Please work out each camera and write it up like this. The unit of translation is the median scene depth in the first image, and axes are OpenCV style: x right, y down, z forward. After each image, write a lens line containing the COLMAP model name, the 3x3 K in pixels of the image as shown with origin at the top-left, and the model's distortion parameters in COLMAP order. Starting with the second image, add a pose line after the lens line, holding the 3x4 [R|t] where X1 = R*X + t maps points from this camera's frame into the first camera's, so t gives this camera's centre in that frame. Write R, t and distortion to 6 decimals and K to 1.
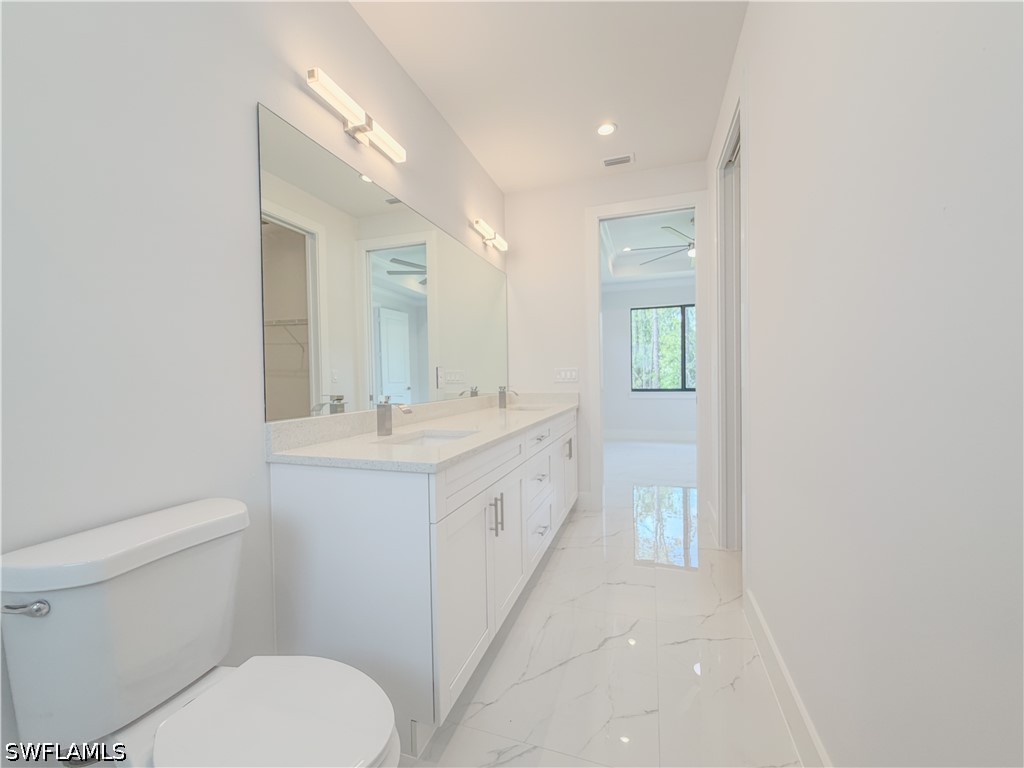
lens RADIAL K [[410.2, 0, 509.2], [0, 410.2, 385.4], [0, 0, 1]] dist [0.001090, -0.000476]
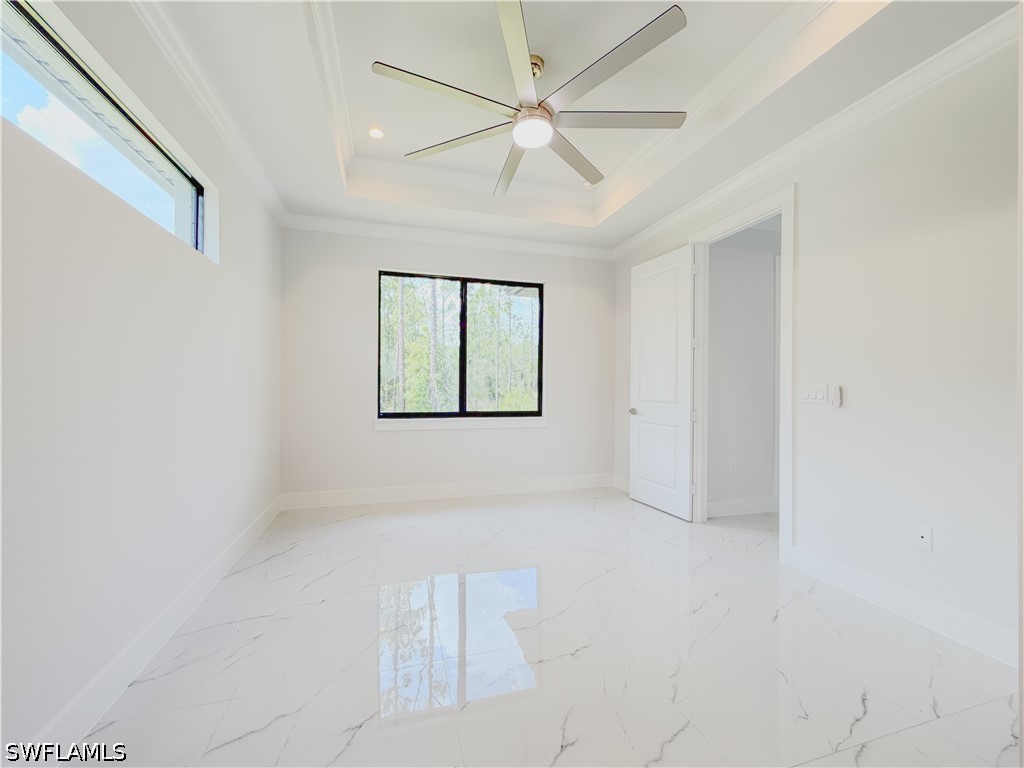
lens RADIAL K [[410.2, 0, 509.2], [0, 410.2, 385.4], [0, 0, 1]] dist [0.001090, -0.000476]
pose [[0.816683, 0.022601, 0.576644, 0.117358], [-0.009623, 0.999627, -0.025550, -0.017077], [-0.577007, 0.015318, 0.816596, 0.432988]]
